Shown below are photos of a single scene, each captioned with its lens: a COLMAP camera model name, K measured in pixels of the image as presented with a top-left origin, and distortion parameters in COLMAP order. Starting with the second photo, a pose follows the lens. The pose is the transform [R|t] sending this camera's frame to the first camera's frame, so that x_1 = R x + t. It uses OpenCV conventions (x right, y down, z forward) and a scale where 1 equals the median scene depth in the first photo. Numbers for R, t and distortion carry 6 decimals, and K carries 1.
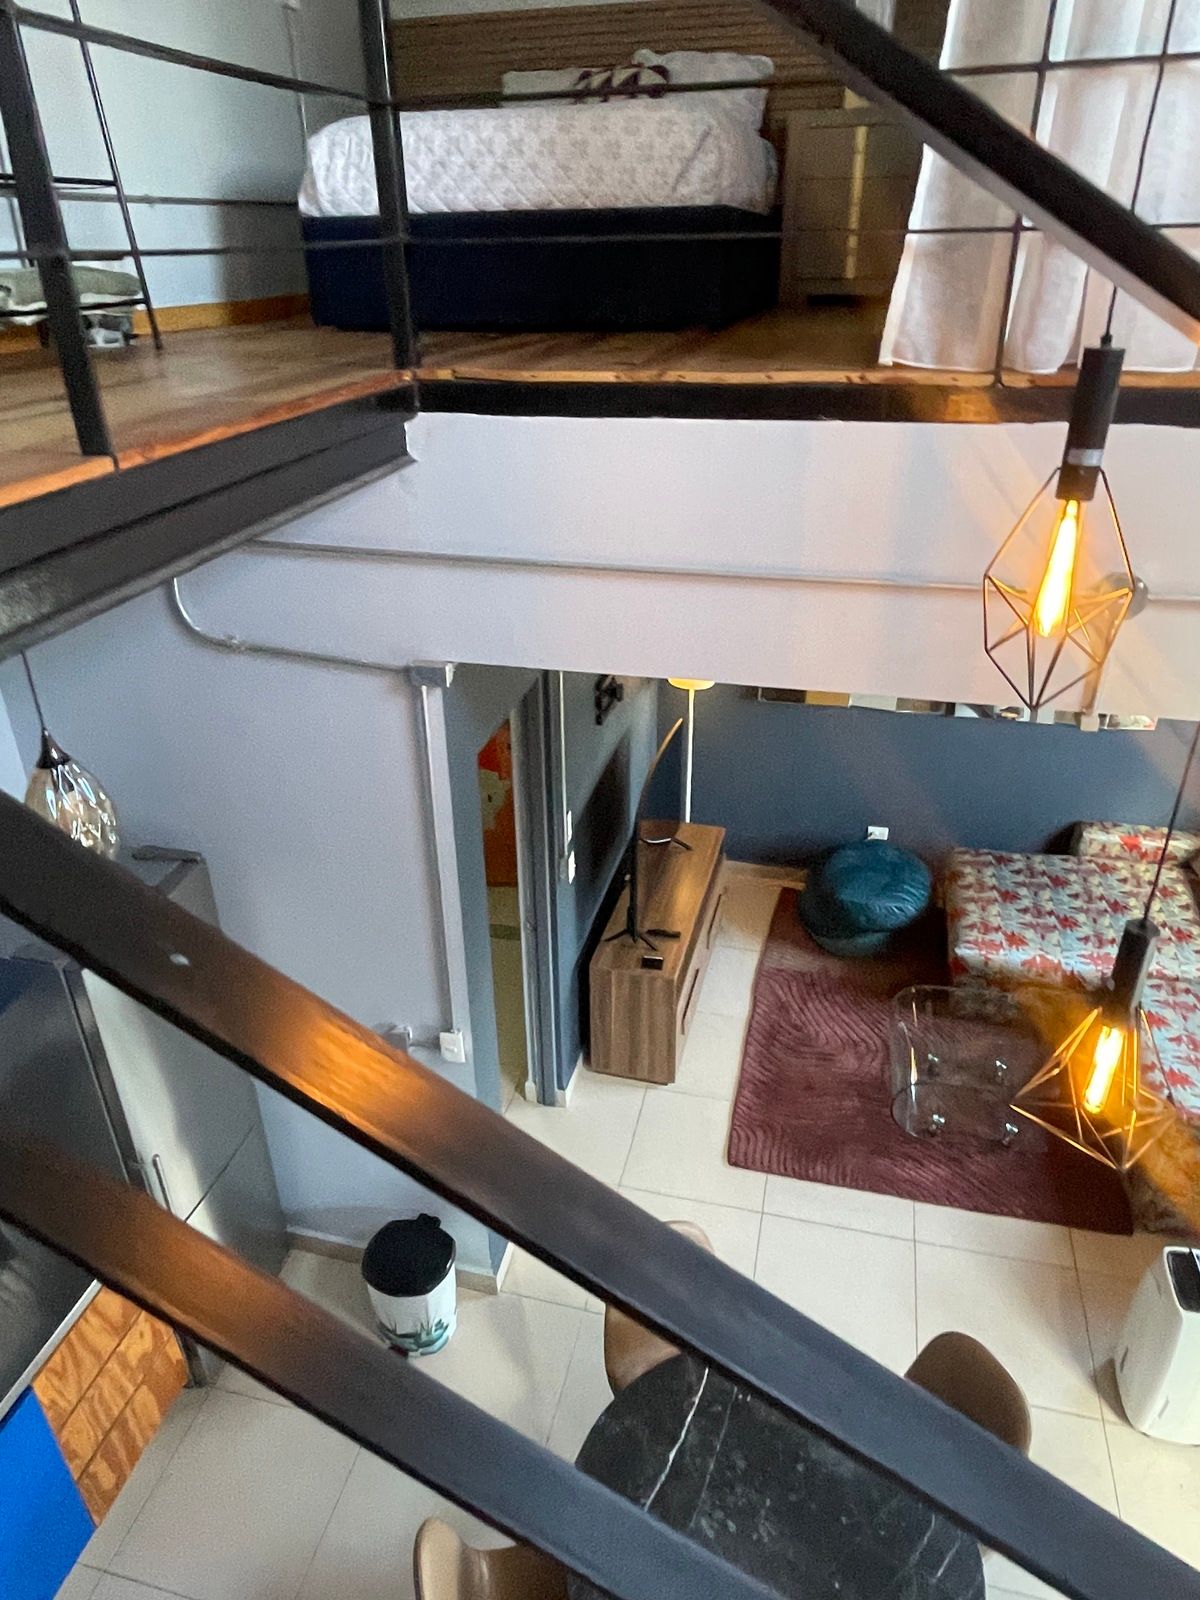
lens RADIAL K [[1039.8, 0, 574.7], [0, 1039.8, 797.9], [0, 0, 1]] dist [0.031999, -0.048267]
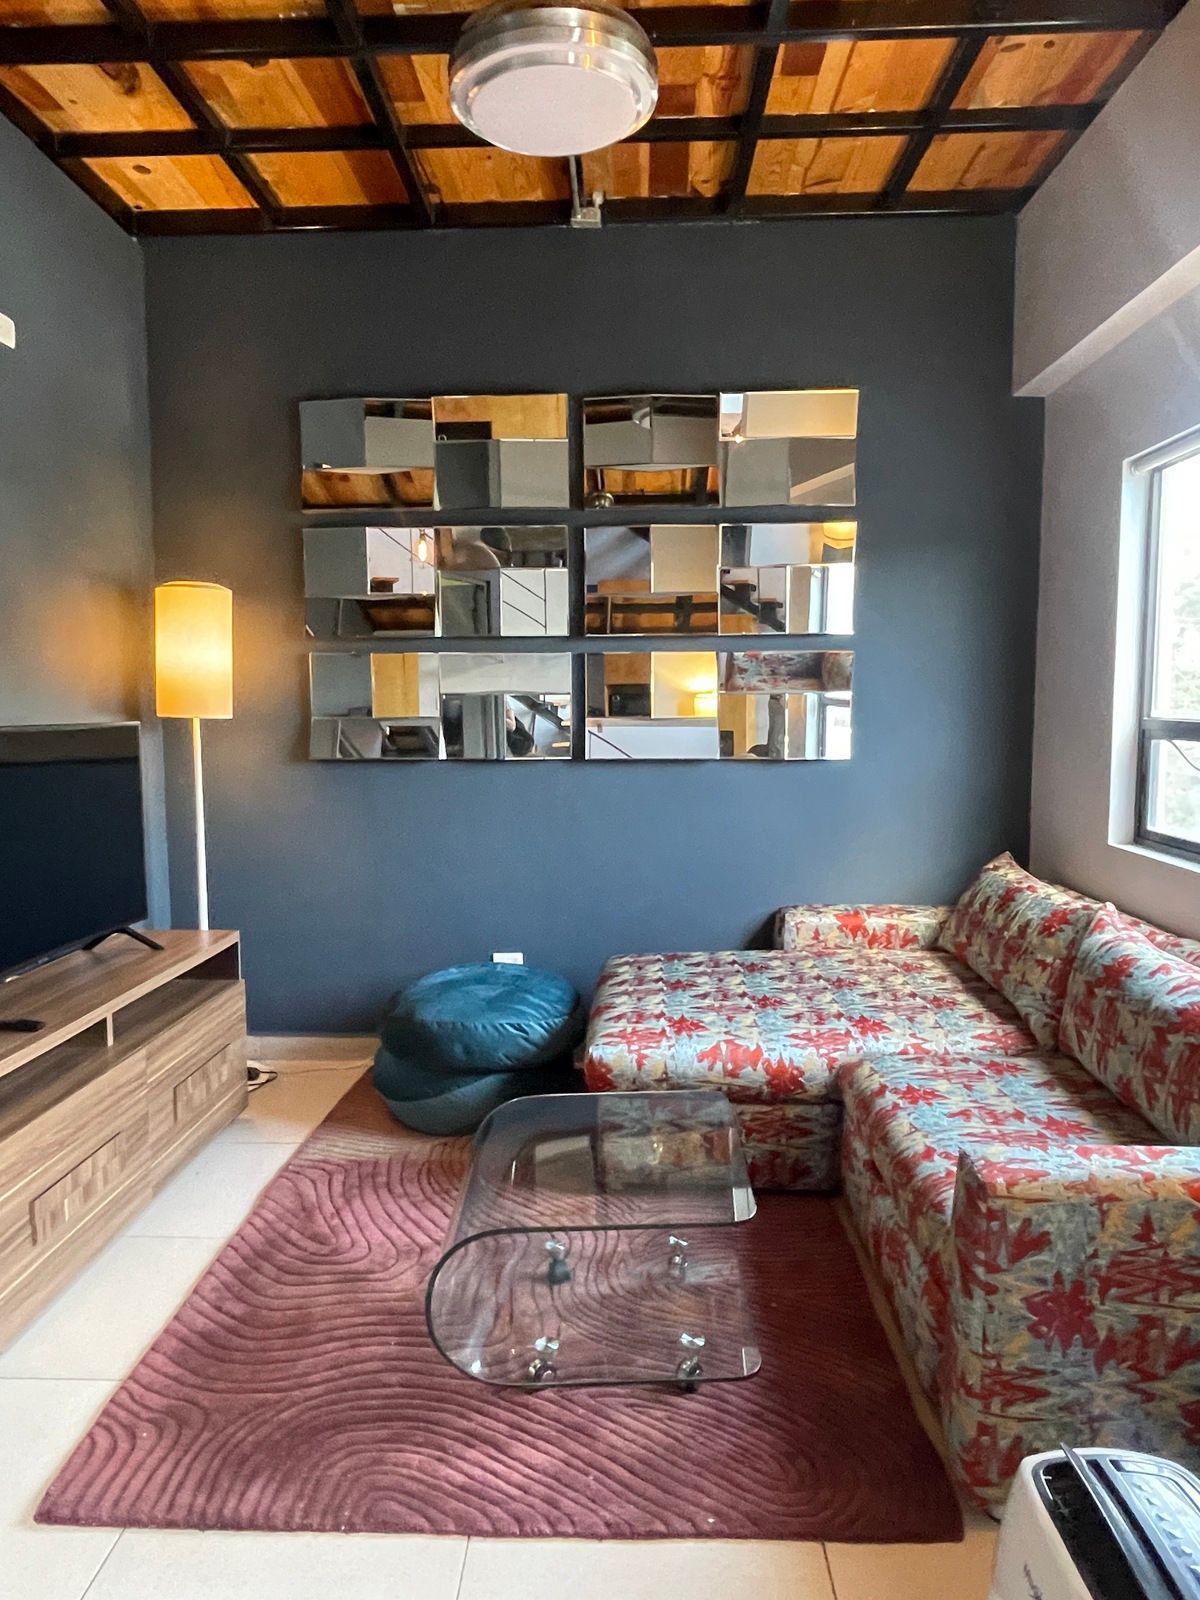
lens RADIAL K [[1039.8, 0, 574.7], [0, 1039.8, 797.9], [0, 0, 1]] dist [0.031999, -0.048267]
pose [[0.978729, -0.005630, 0.205078, 0.233584], [0.085730, 0.919385, -0.383904, 0.230444], [-0.186384, 0.393320, 0.900311, 0.420314]]
